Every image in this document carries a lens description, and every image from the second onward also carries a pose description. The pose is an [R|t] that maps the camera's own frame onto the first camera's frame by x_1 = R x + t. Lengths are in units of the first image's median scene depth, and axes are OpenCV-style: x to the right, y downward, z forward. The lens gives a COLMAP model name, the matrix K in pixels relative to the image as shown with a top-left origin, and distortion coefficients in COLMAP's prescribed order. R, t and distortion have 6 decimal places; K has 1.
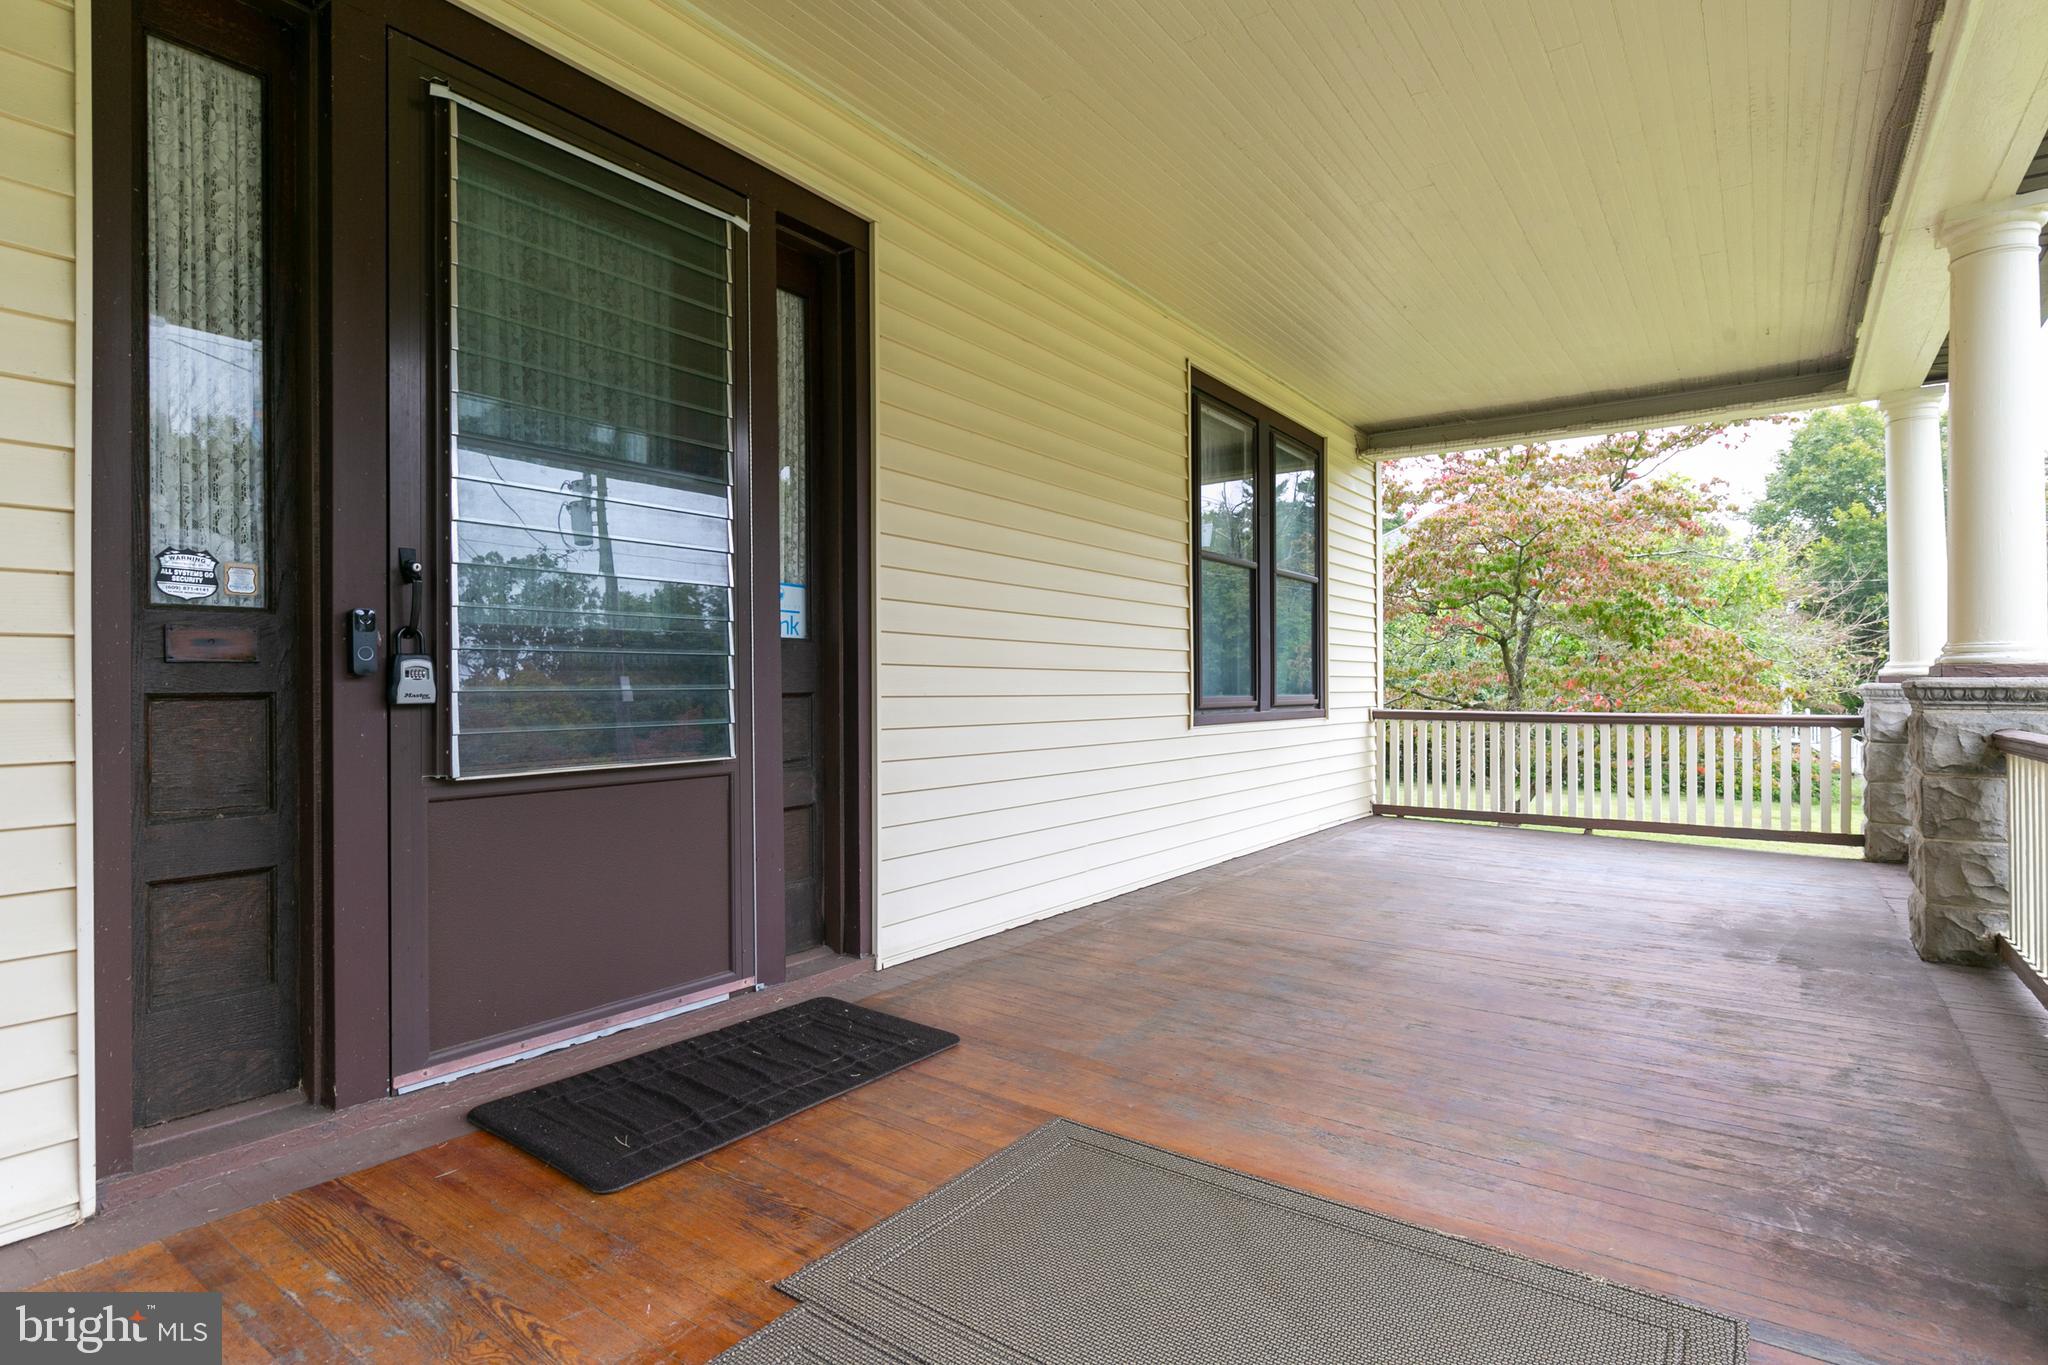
lens RADIAL K [[1053.0, 0, 1023.6], [0, 1053.0, 684.7], [0, 0, 1]] dist [-0.000344, -0.001400]
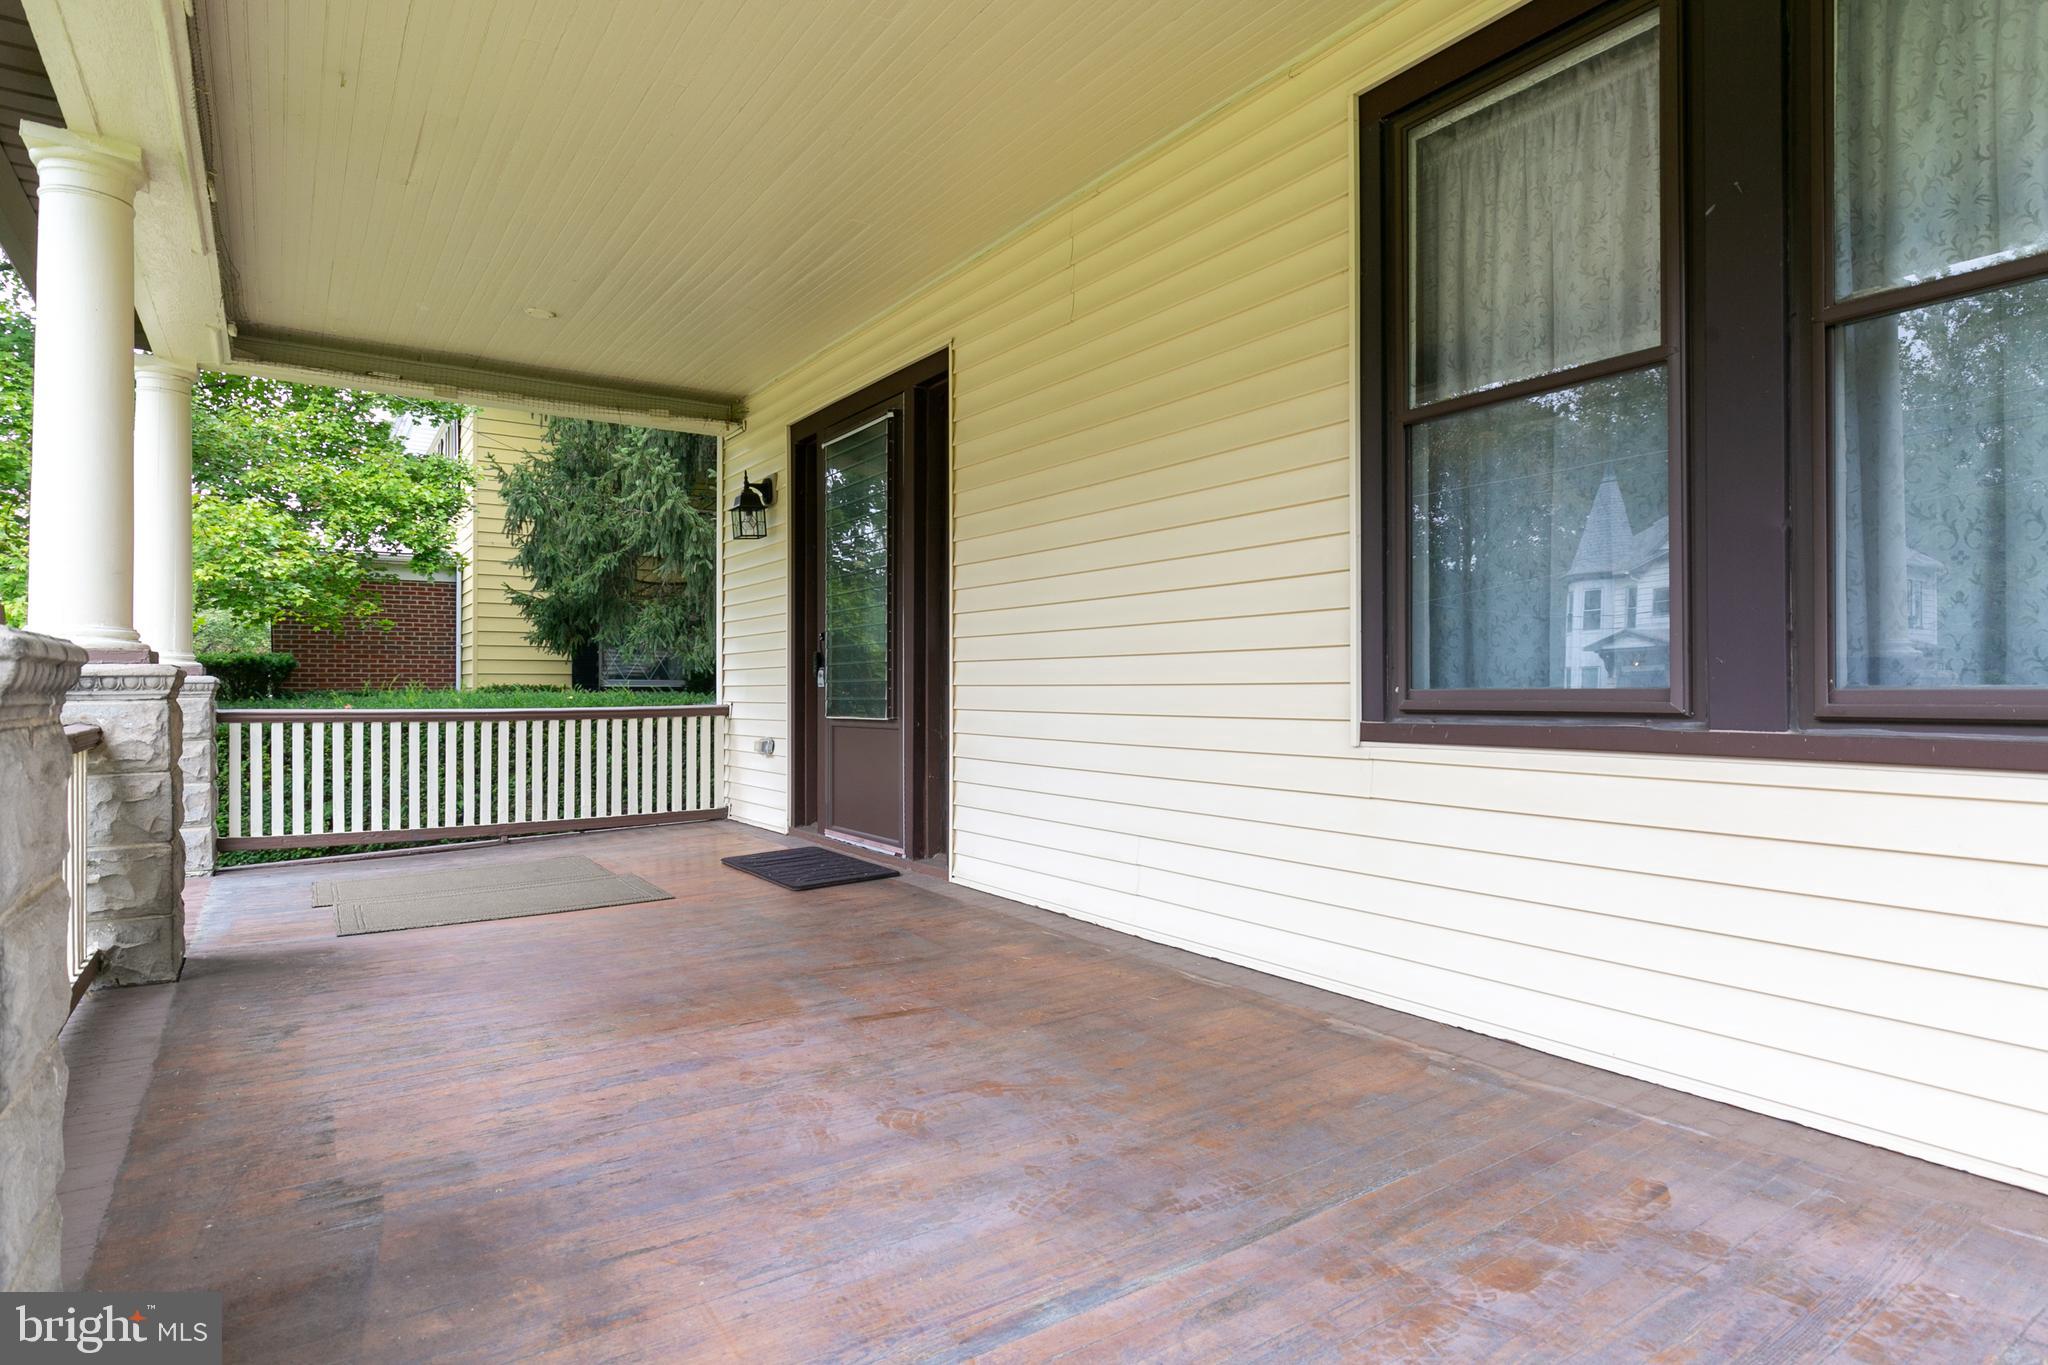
lens RADIAL K [[1150.7, 0, 1027.7], [0, 1150.7, 684.3], [0, 0, 1]] dist [0.003477, -0.000943]
pose [[-0.365511, -0.000213, -0.930807, 1.801913], [0.007333, 0.999968, -0.003108, 0.022875], [0.930778, -0.007962, -0.365497, 2.404895]]
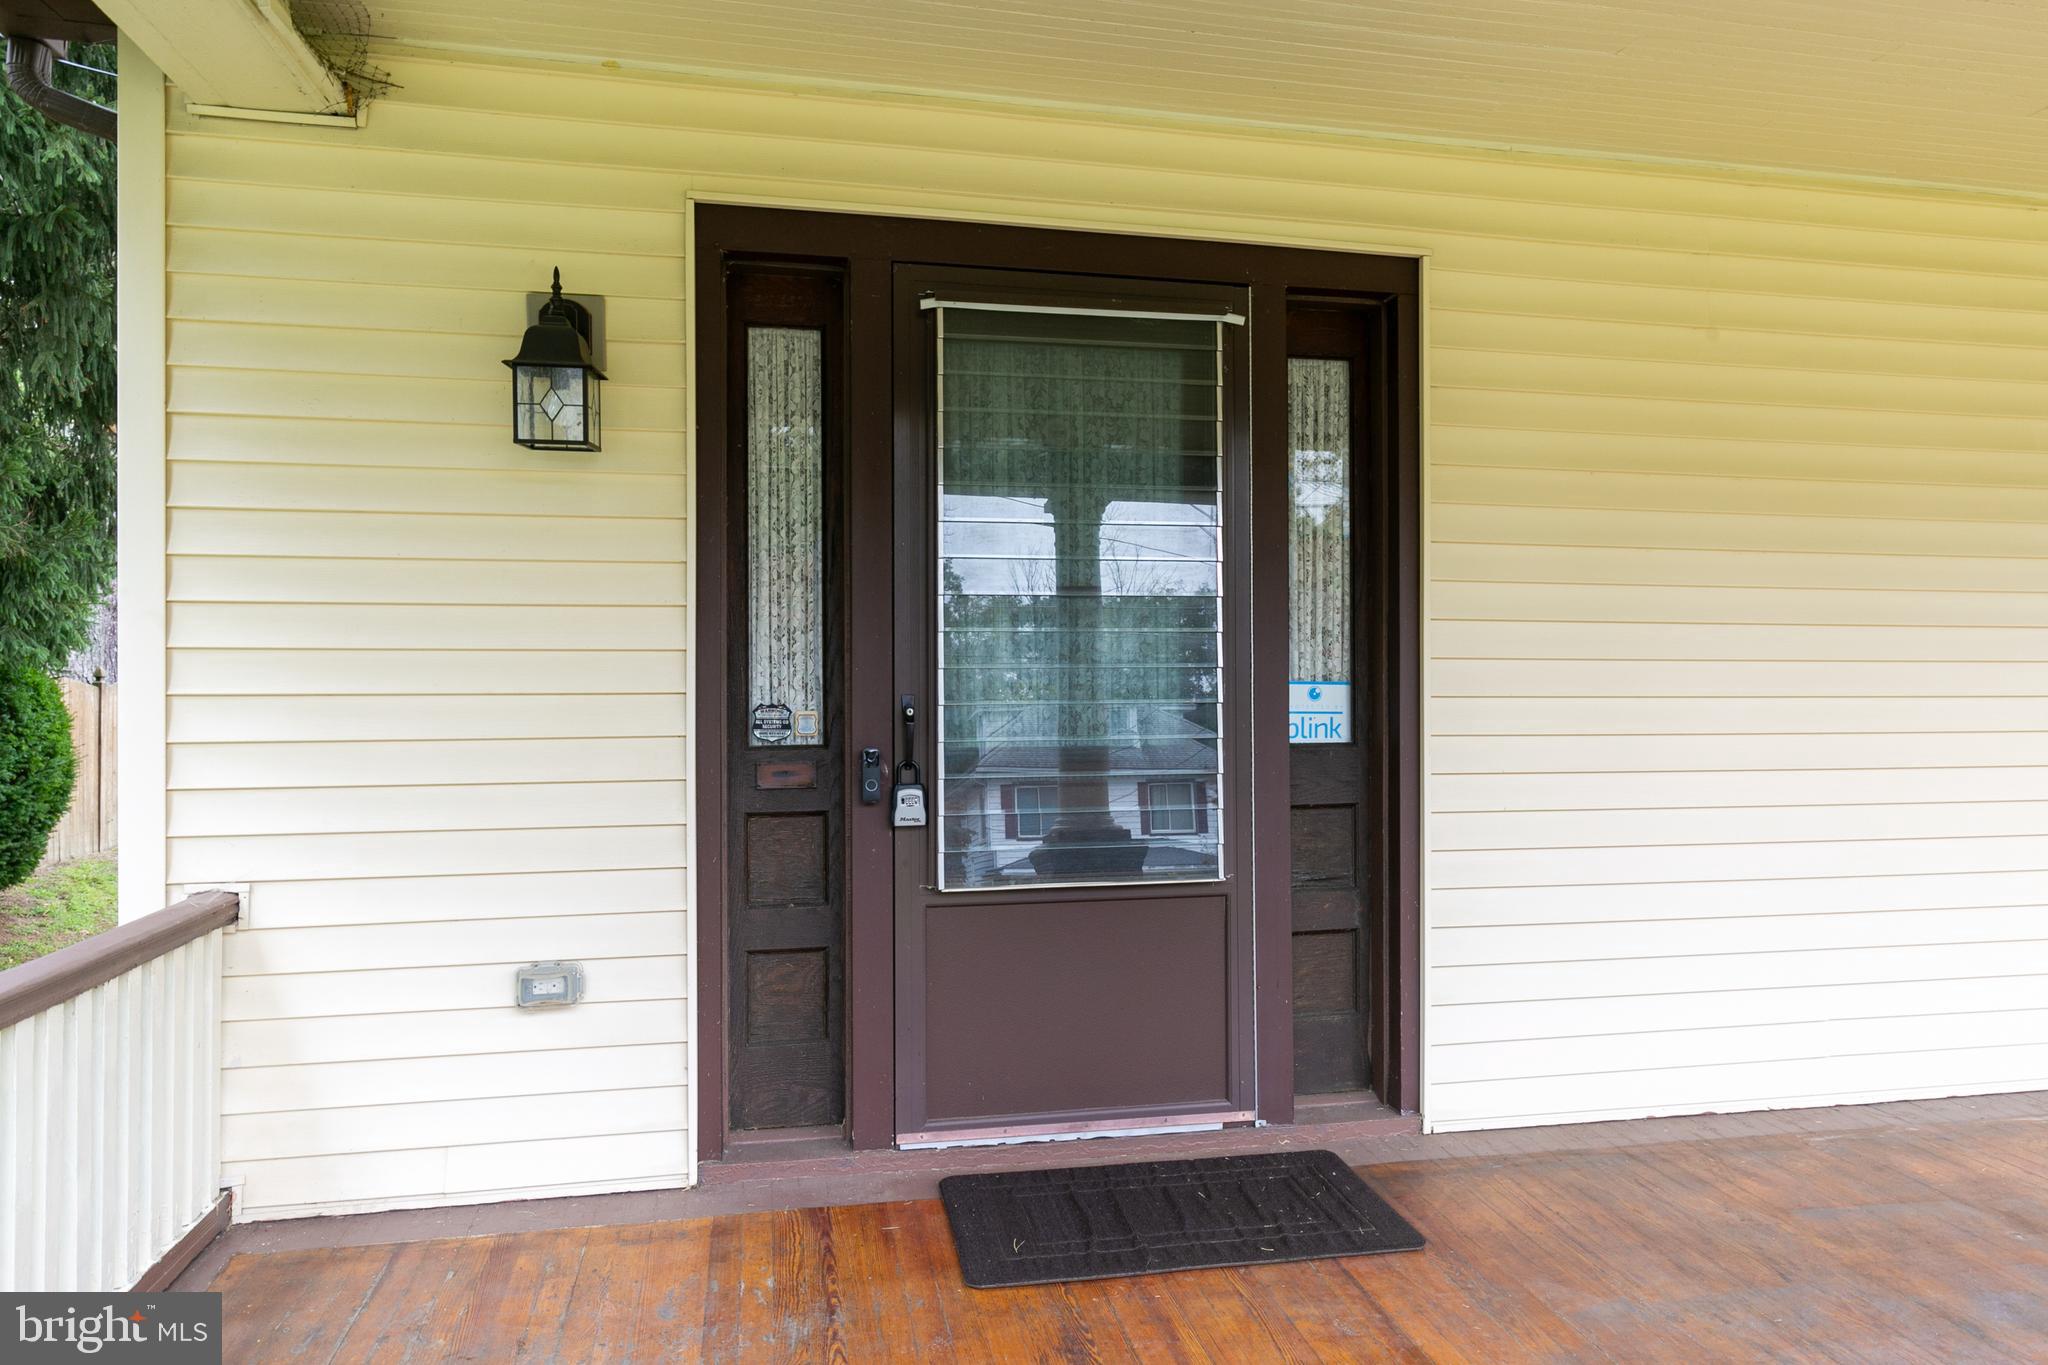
lens RADIAL K [[1283.3, 0, 1027.5], [0, 1283.3, 682.2], [0, 0, 1]] dist [0.004475, -0.002196]
pose [[0.727942, 0.003178, -0.685631, 0.494704], [0.000359, 0.999987, 0.005016, -0.145602], [0.685638, -0.003898, 0.727932, 0.031823]]
